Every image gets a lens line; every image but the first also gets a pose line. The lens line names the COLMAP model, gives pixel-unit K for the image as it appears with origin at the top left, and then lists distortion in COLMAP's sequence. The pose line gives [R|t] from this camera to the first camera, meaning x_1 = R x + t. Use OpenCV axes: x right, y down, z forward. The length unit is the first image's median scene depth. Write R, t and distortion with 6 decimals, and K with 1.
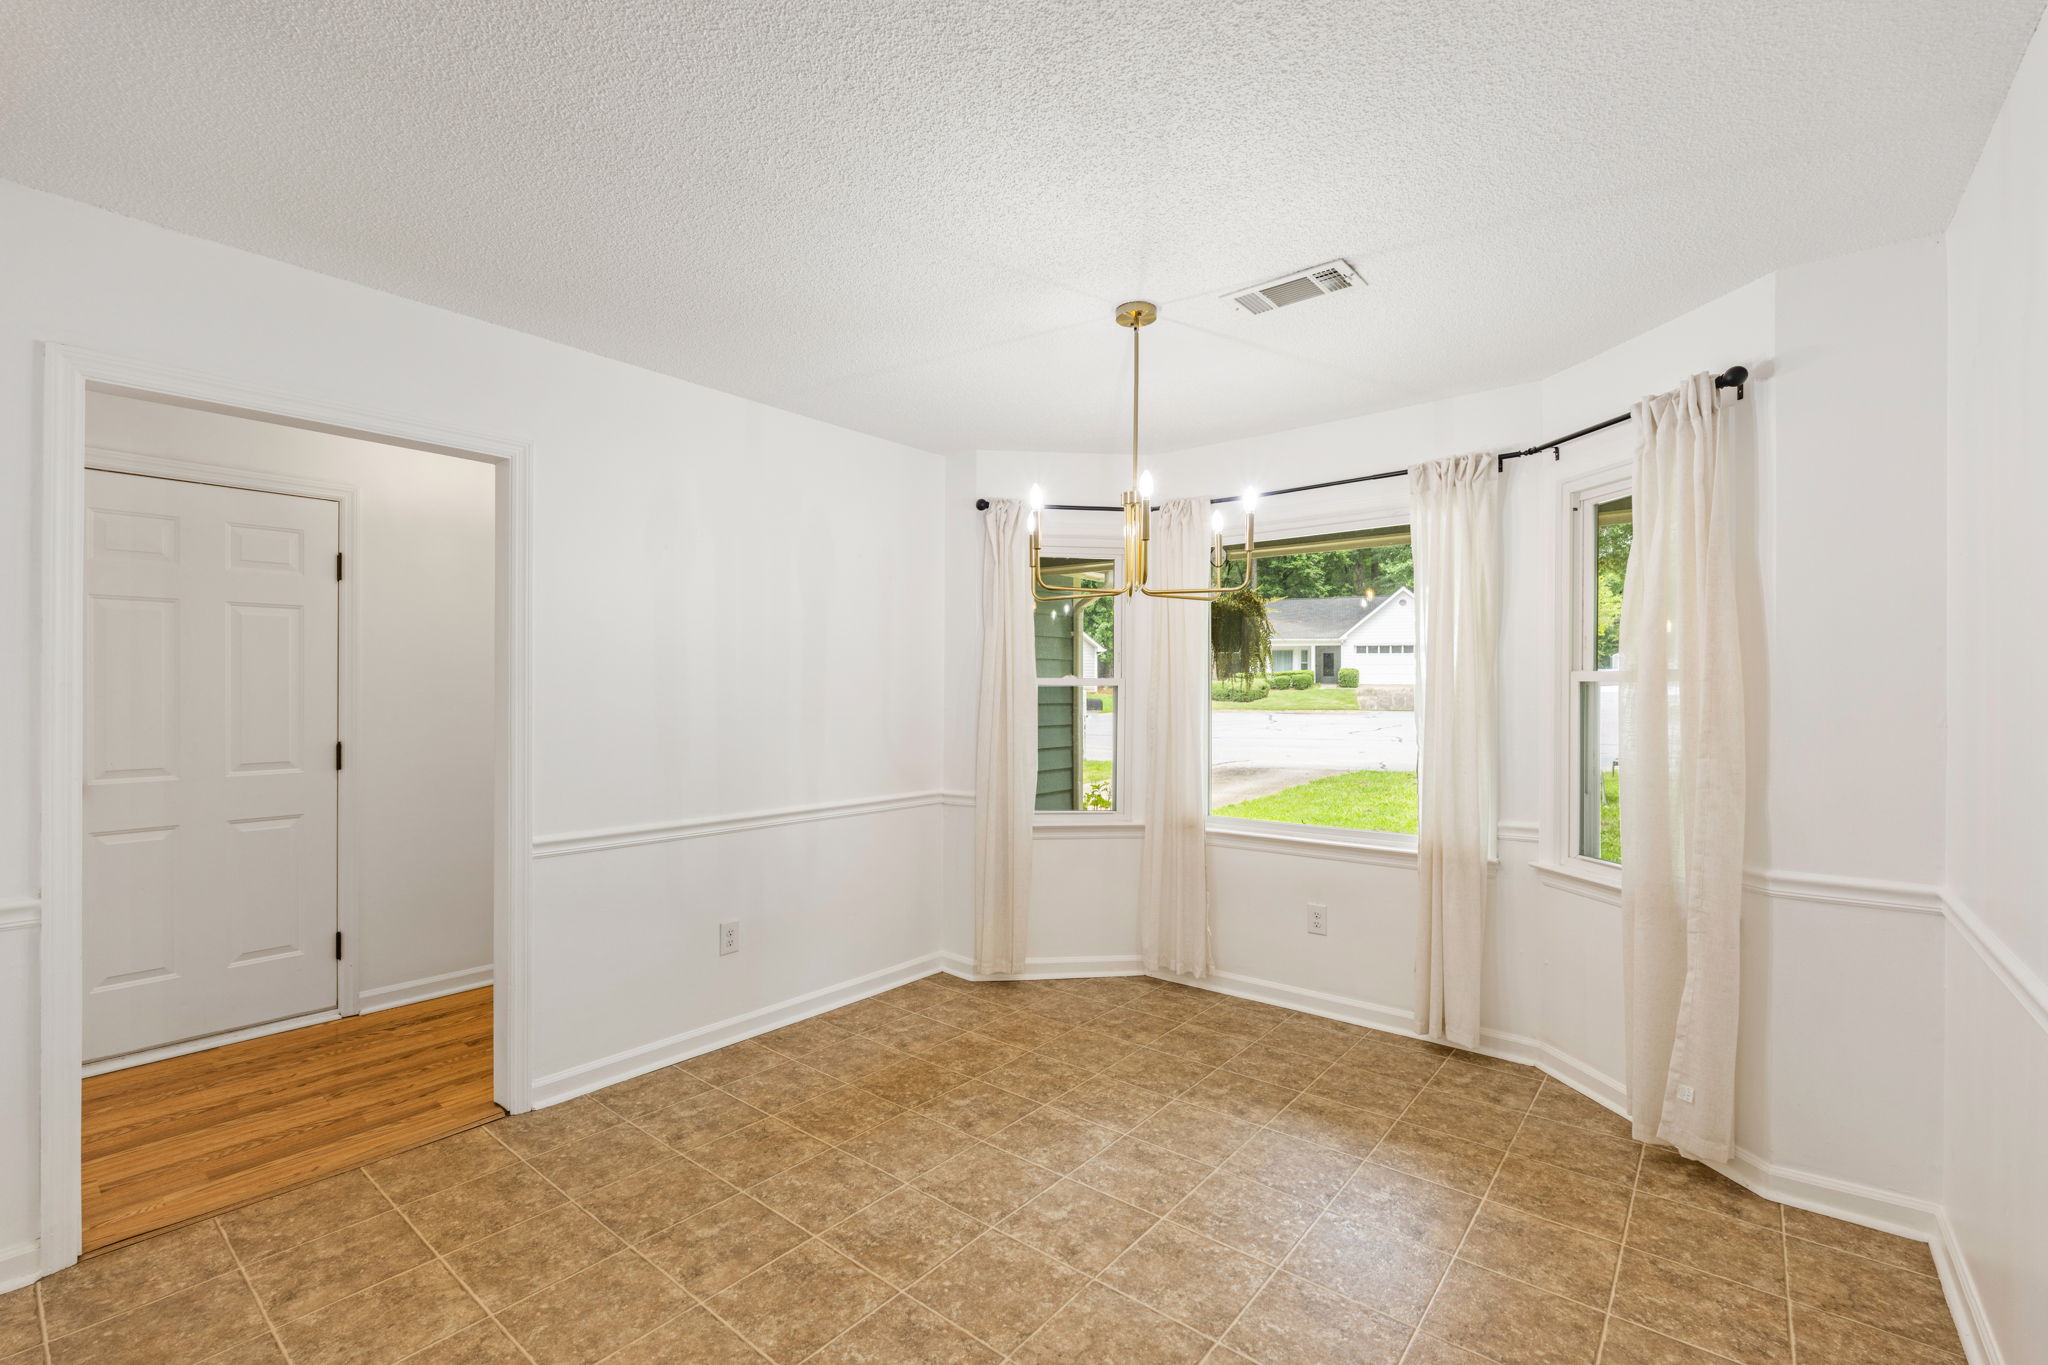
lens RADIAL K [[881.1, 0, 1025.0], [0, 881.1, 688.3], [0, 0, 1]] dist [0.001017, -0.000484]
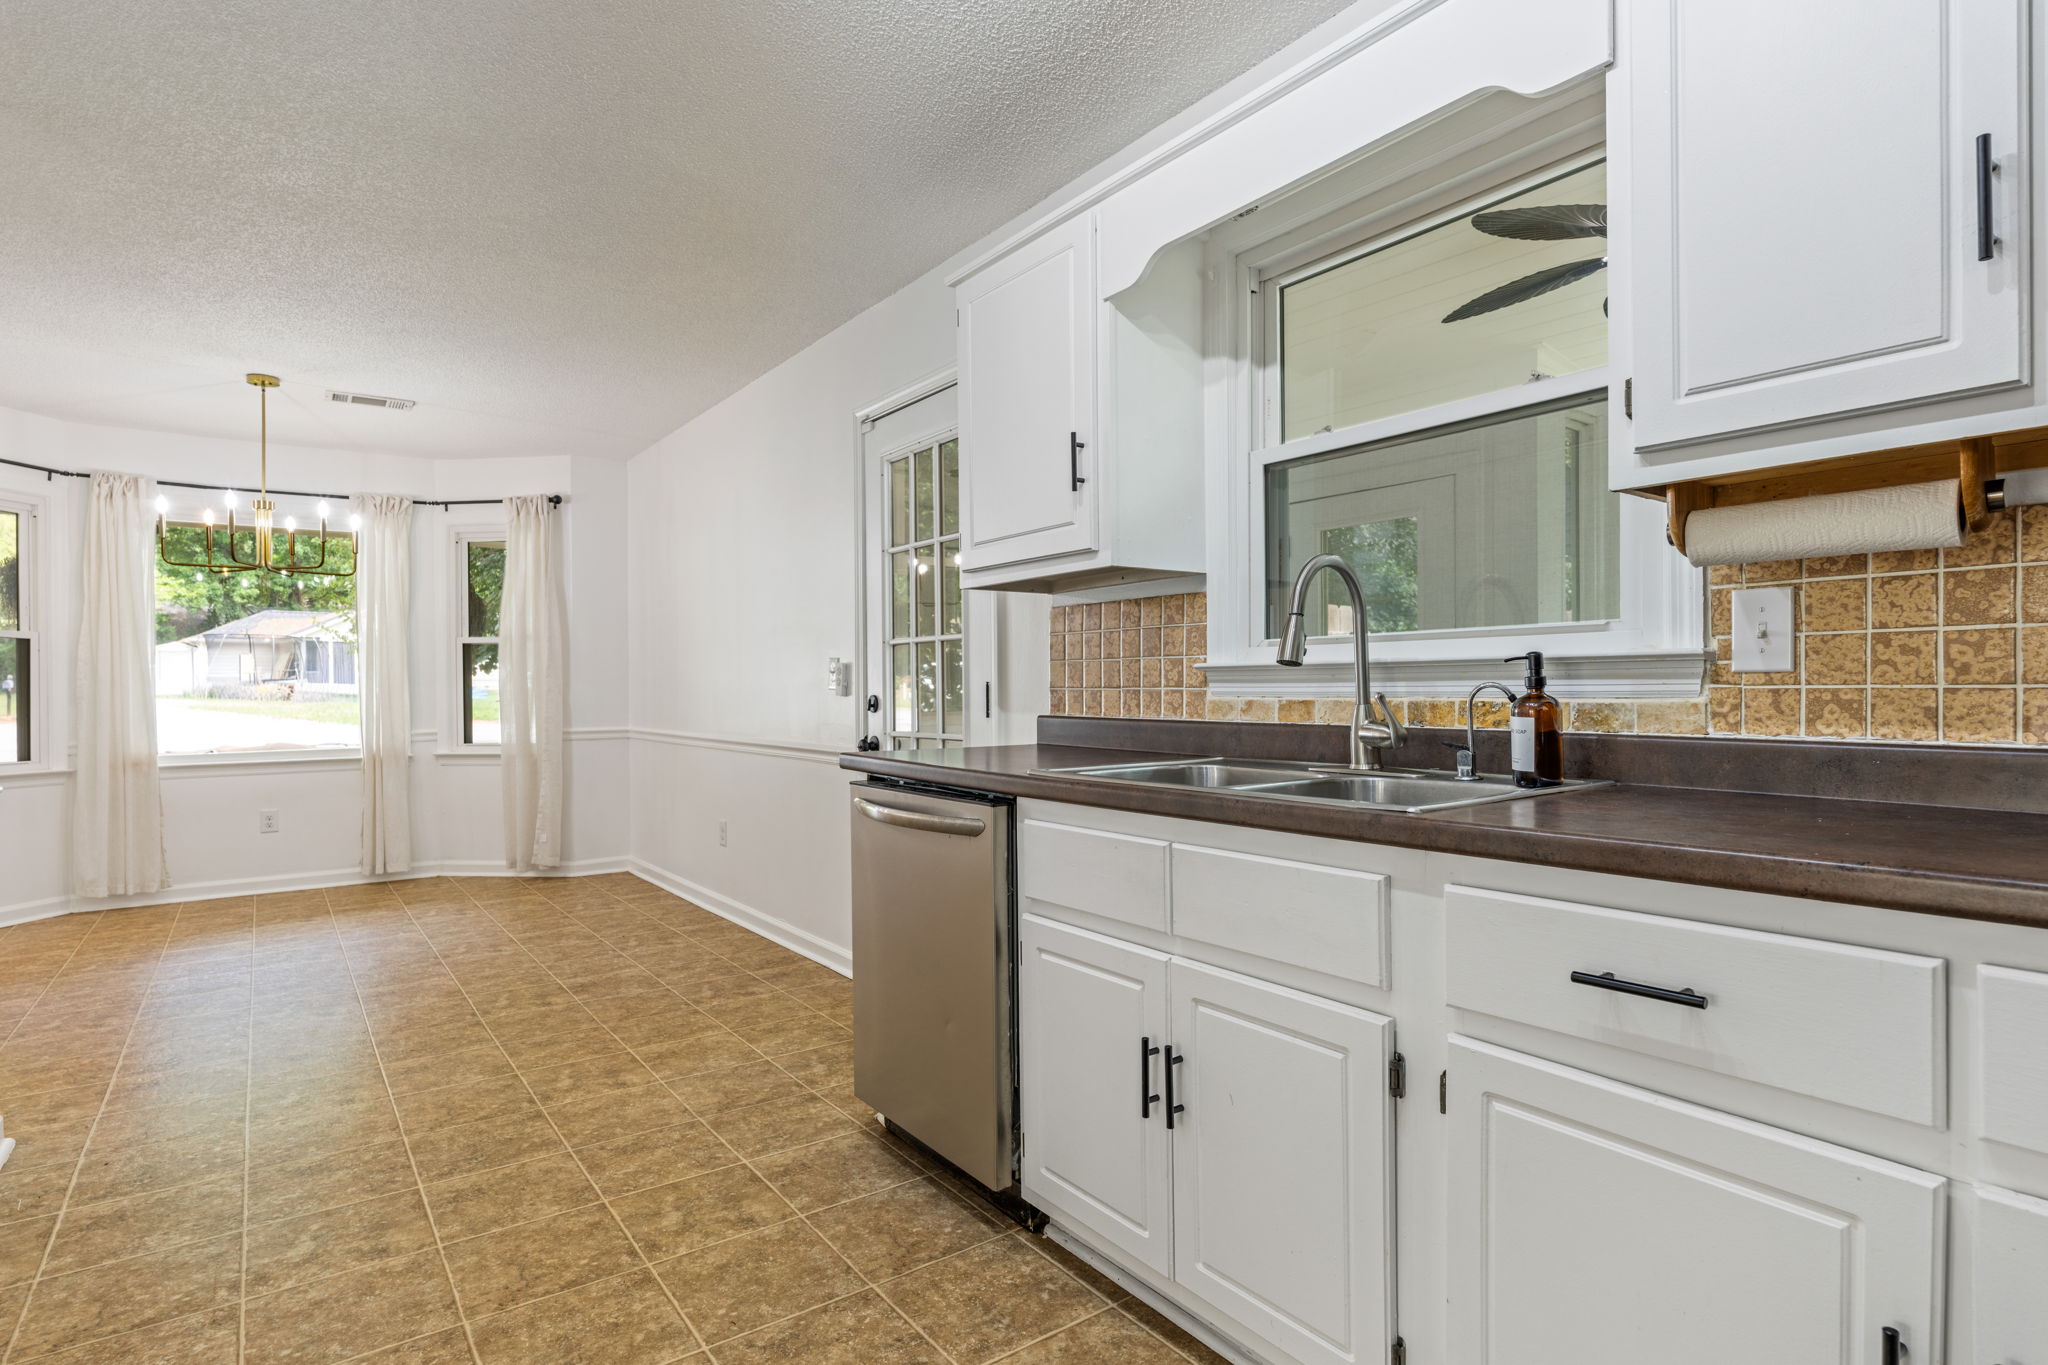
lens RADIAL K [[1065.2, 0, 1021.0], [0, 1065.2, 686.9], [0, 0, 1]] dist [0.002550, 0.000466]
pose [[0.255000, -0.002475, 0.966938, -1.276311], [0.007436, 0.999972, 0.000598, 0.097885], [-0.966912, 0.007038, 0.255012, -0.674881]]
